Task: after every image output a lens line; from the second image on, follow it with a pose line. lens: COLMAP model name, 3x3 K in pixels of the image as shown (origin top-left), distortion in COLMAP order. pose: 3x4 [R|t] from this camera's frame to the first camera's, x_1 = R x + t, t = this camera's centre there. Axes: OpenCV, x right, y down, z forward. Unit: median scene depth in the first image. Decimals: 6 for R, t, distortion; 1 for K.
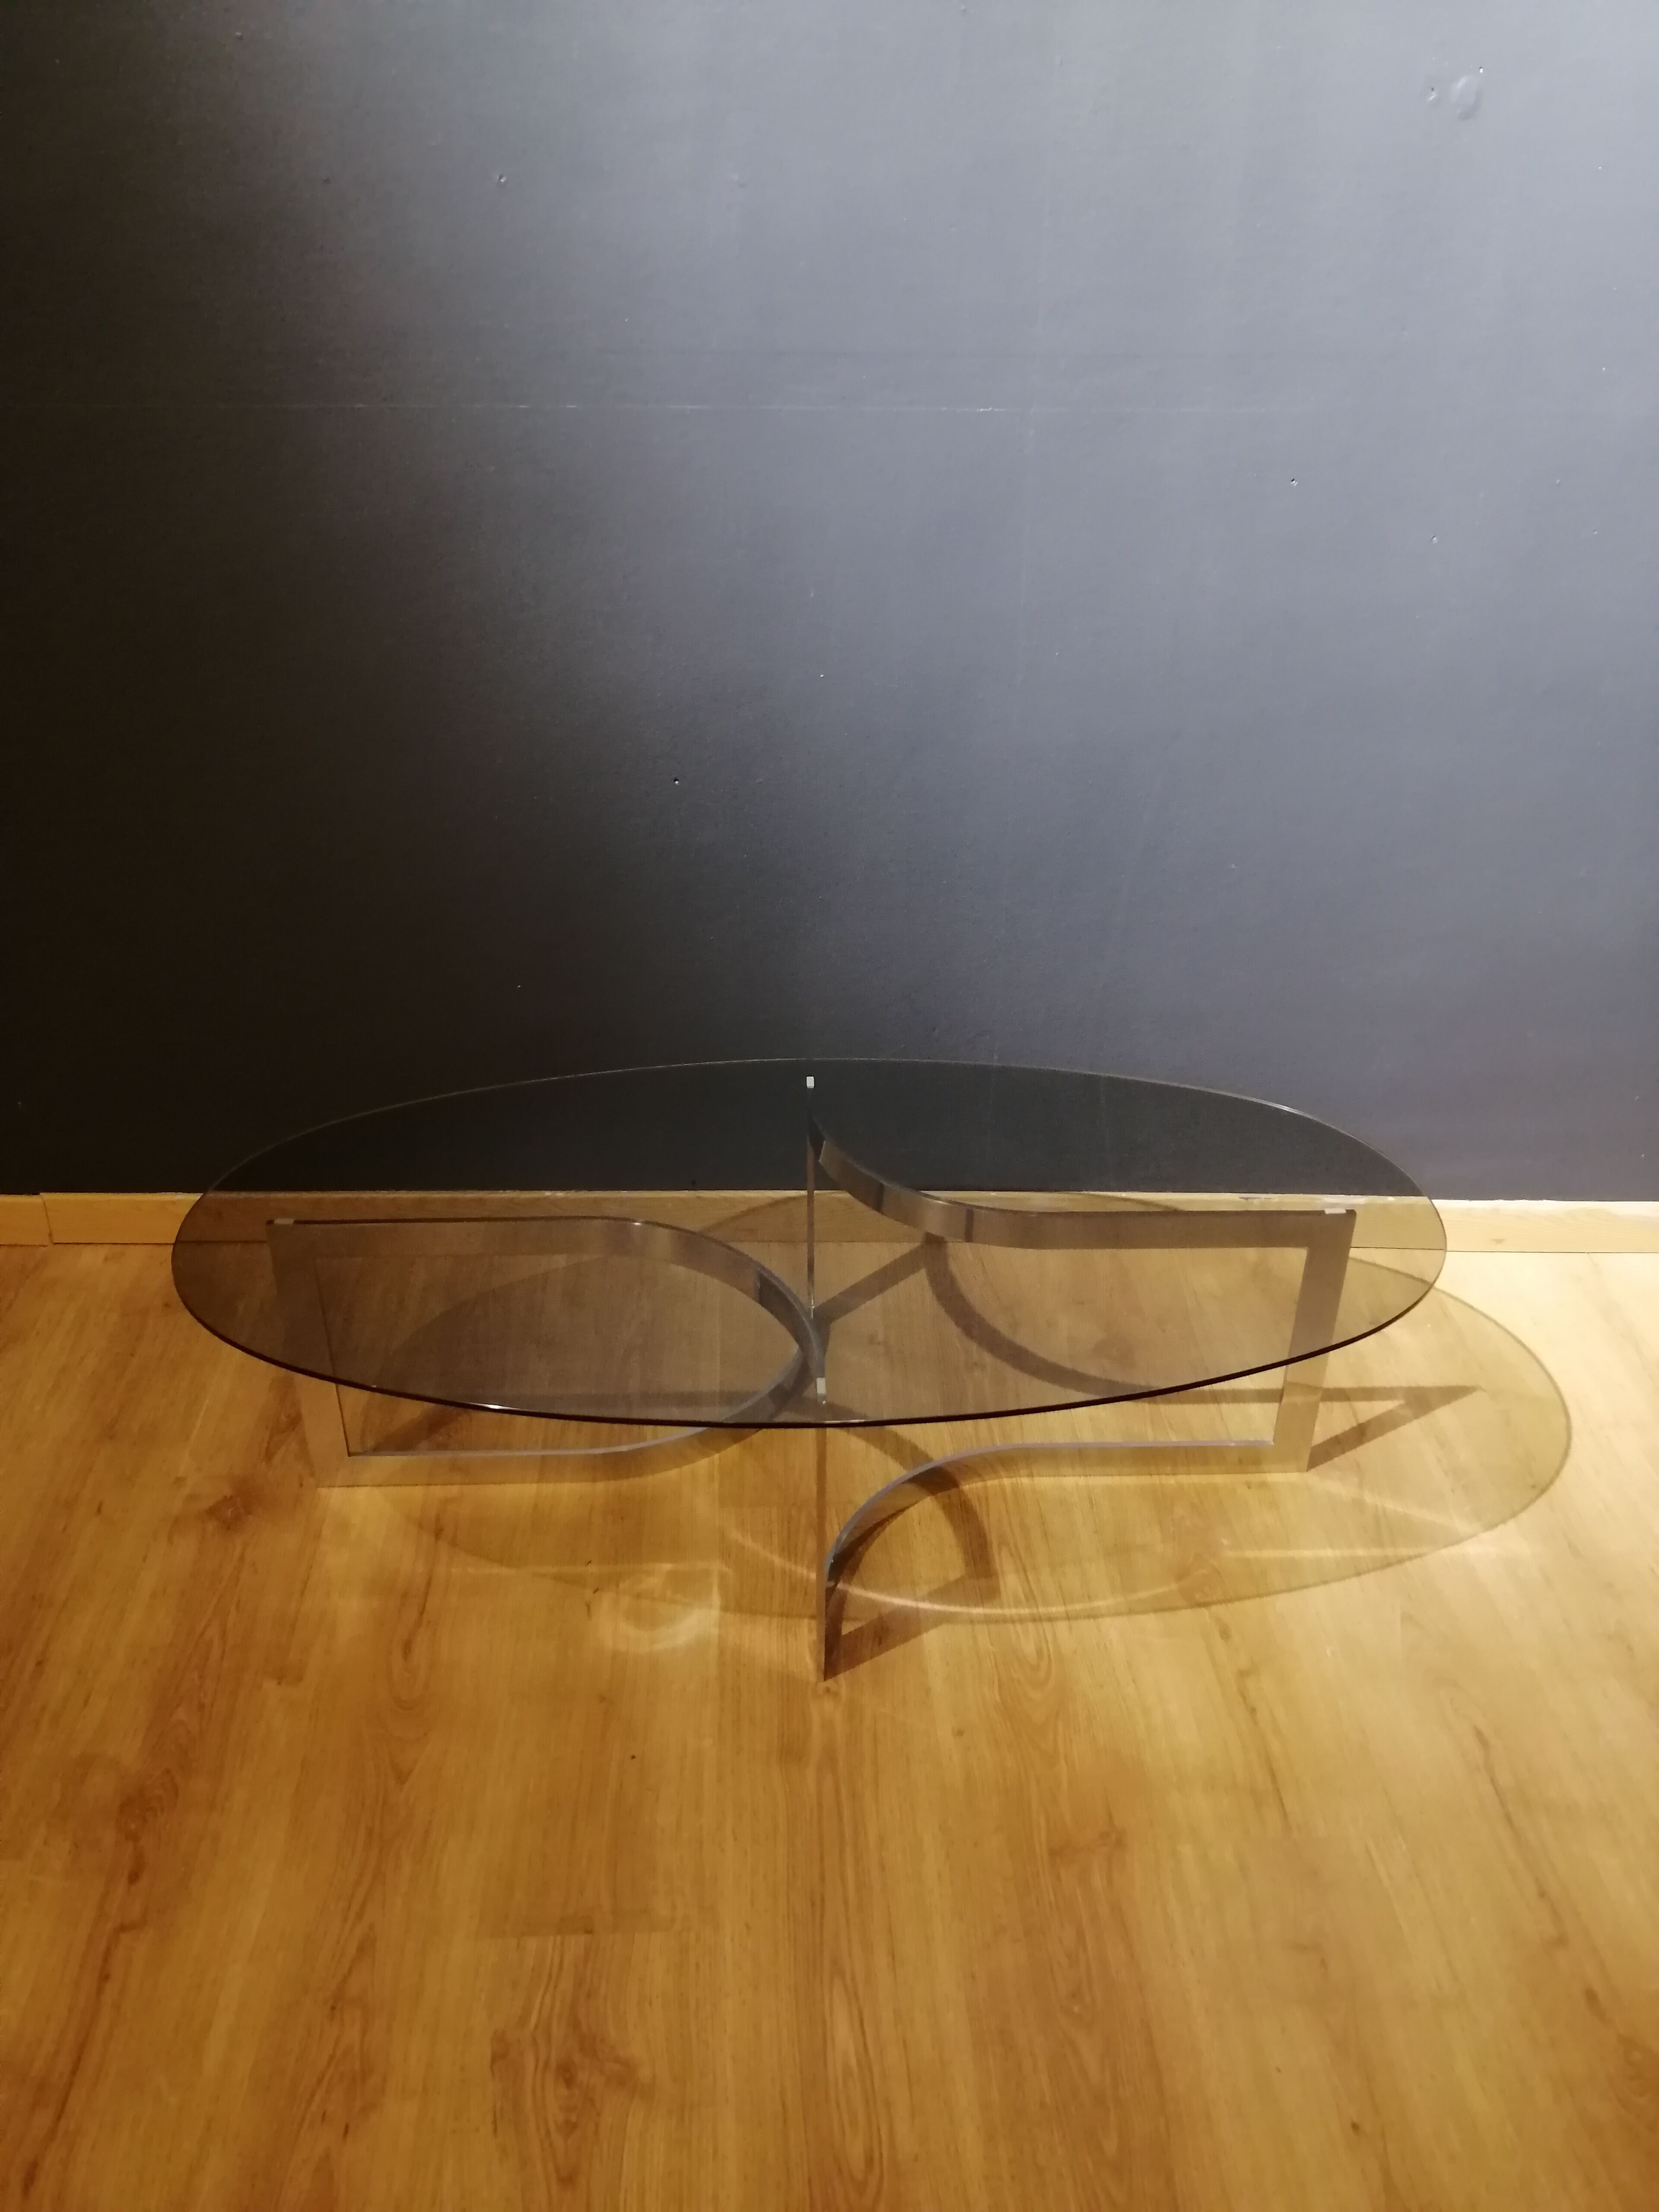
lens RADIAL K [[1760.6, 0, 820.5], [0, 1760.6, 1093.0], [0, 0, 1]] dist [0.015217, -0.038590]
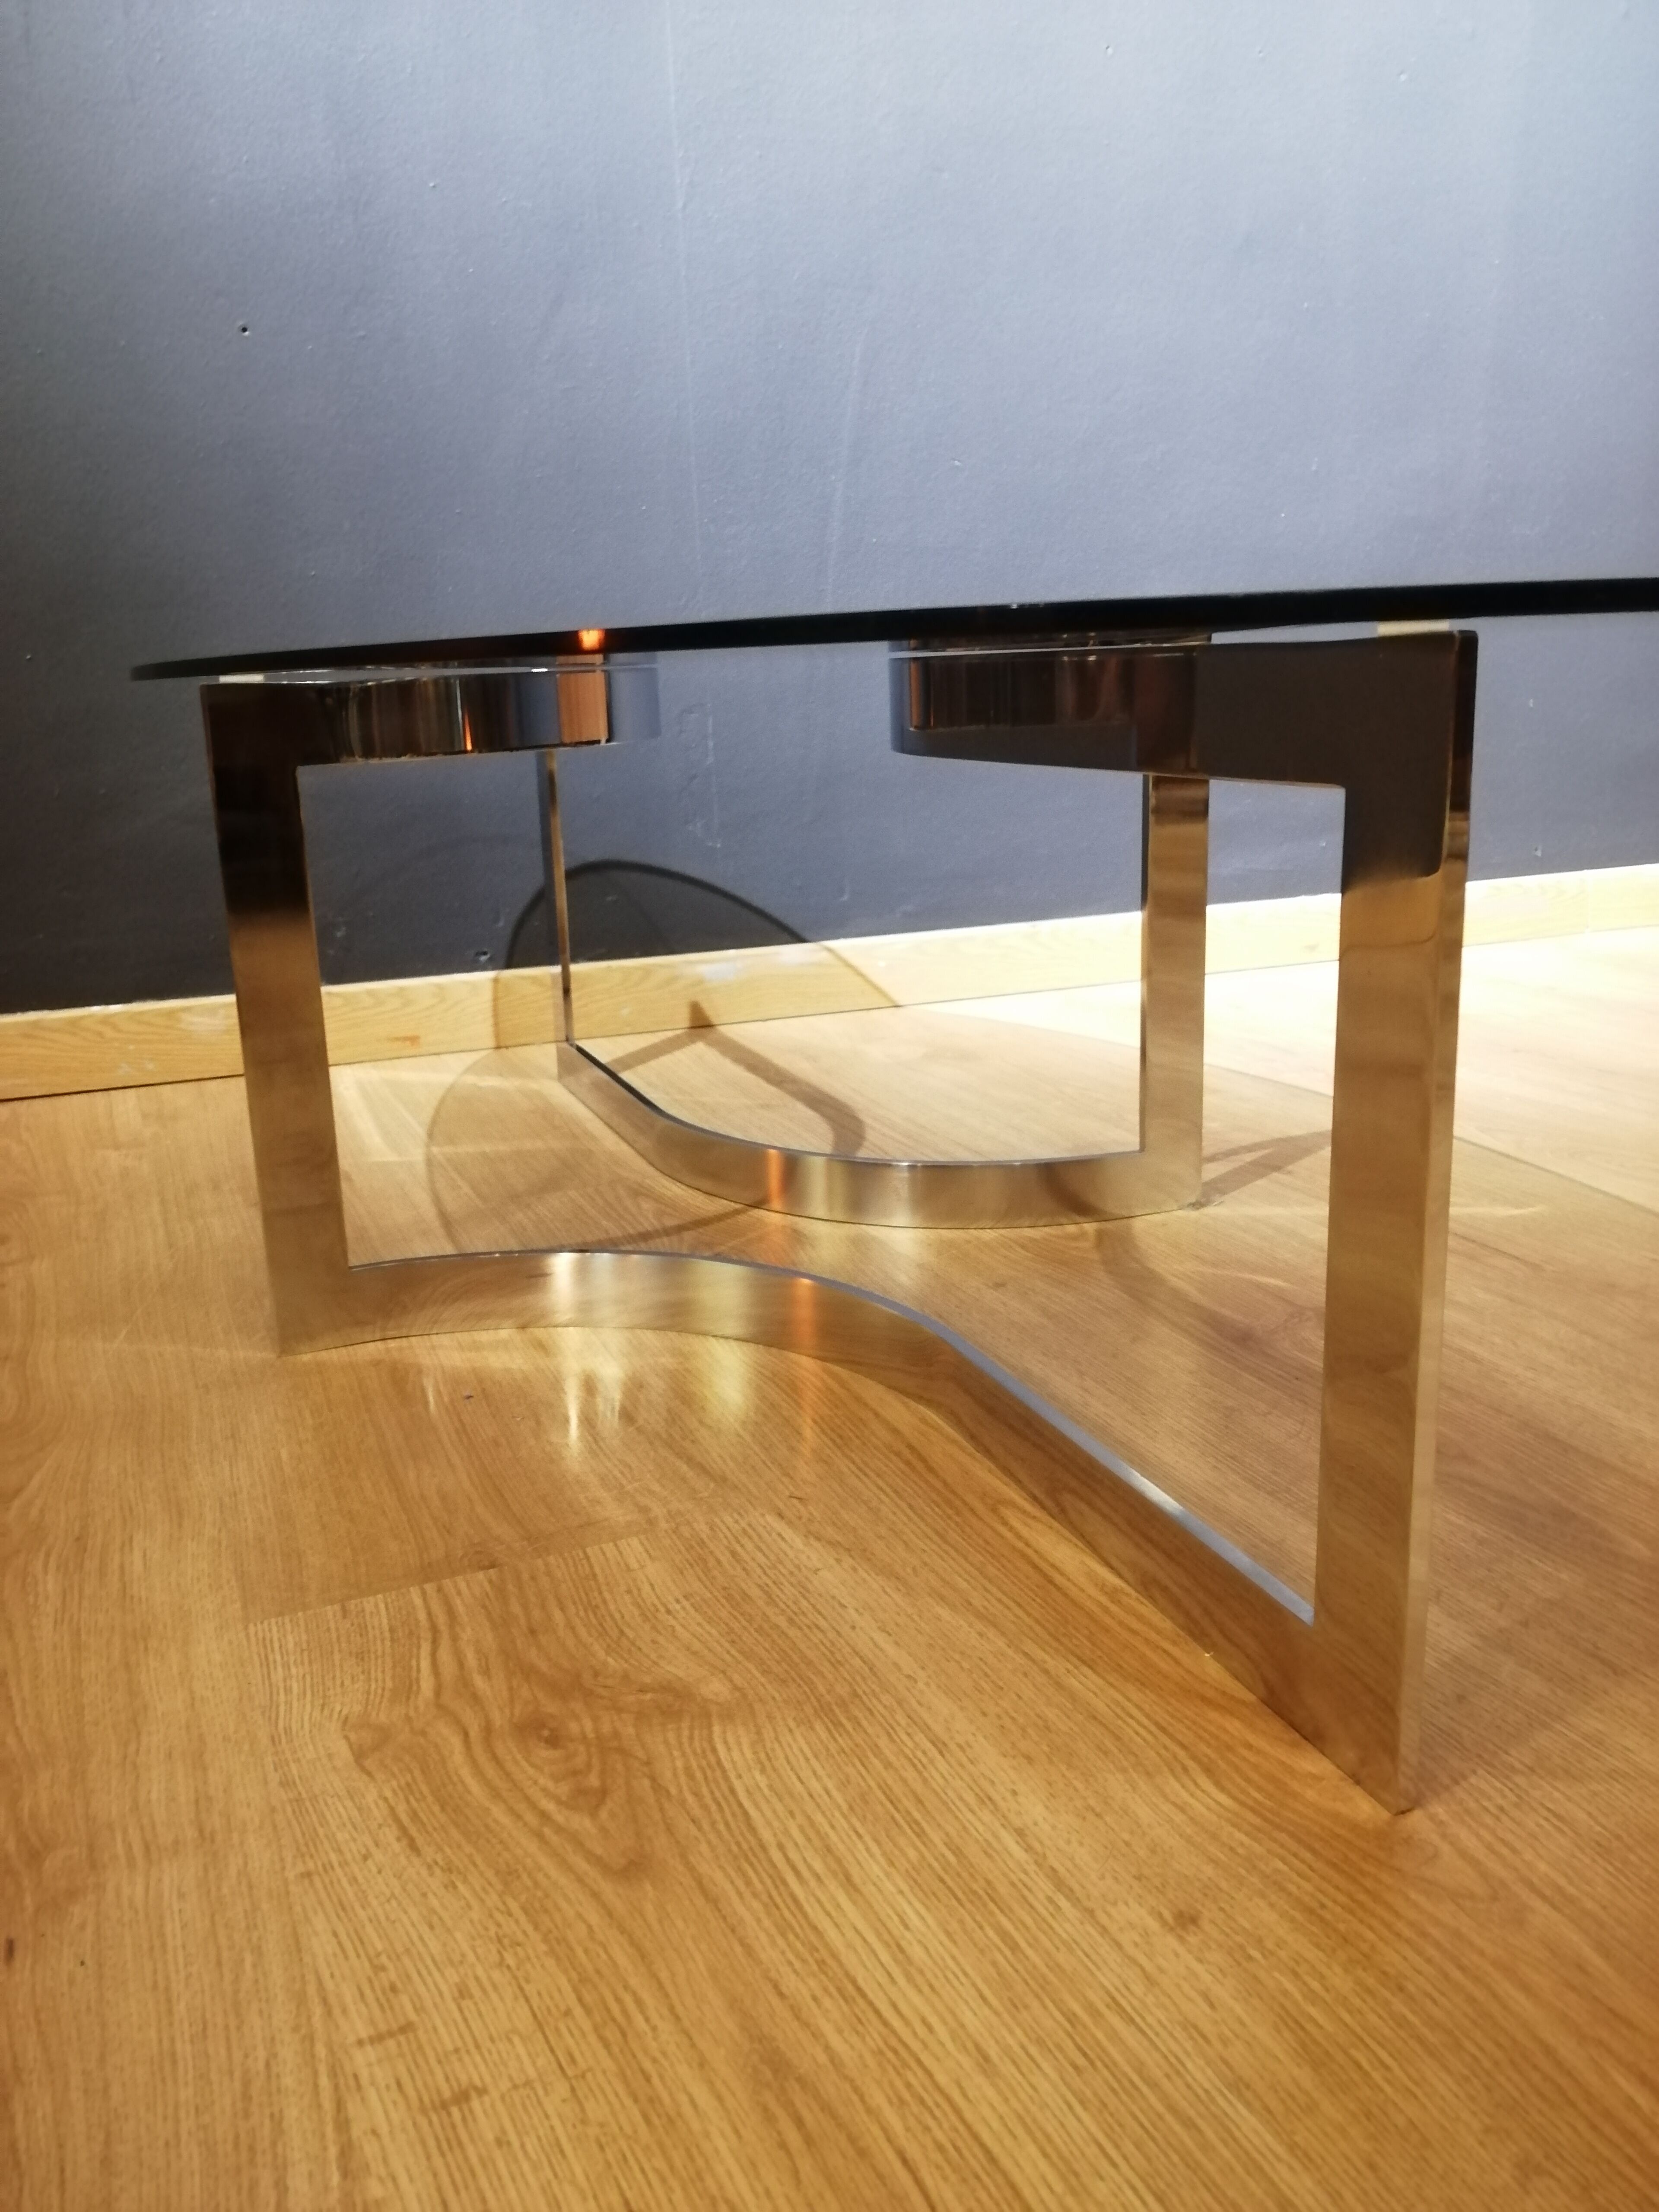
lens RADIAL K [[1760.6, 0, 822.2], [0, 1760.6, 1112.3], [0, 0, 1]] dist [0.015217, -0.038590]
pose [[0.935529, -0.120486, 0.332067, -0.192394], [0.213030, 0.942292, -0.258271, 0.507207], [-0.281786, 0.312360, 0.907209, 0.509533]]
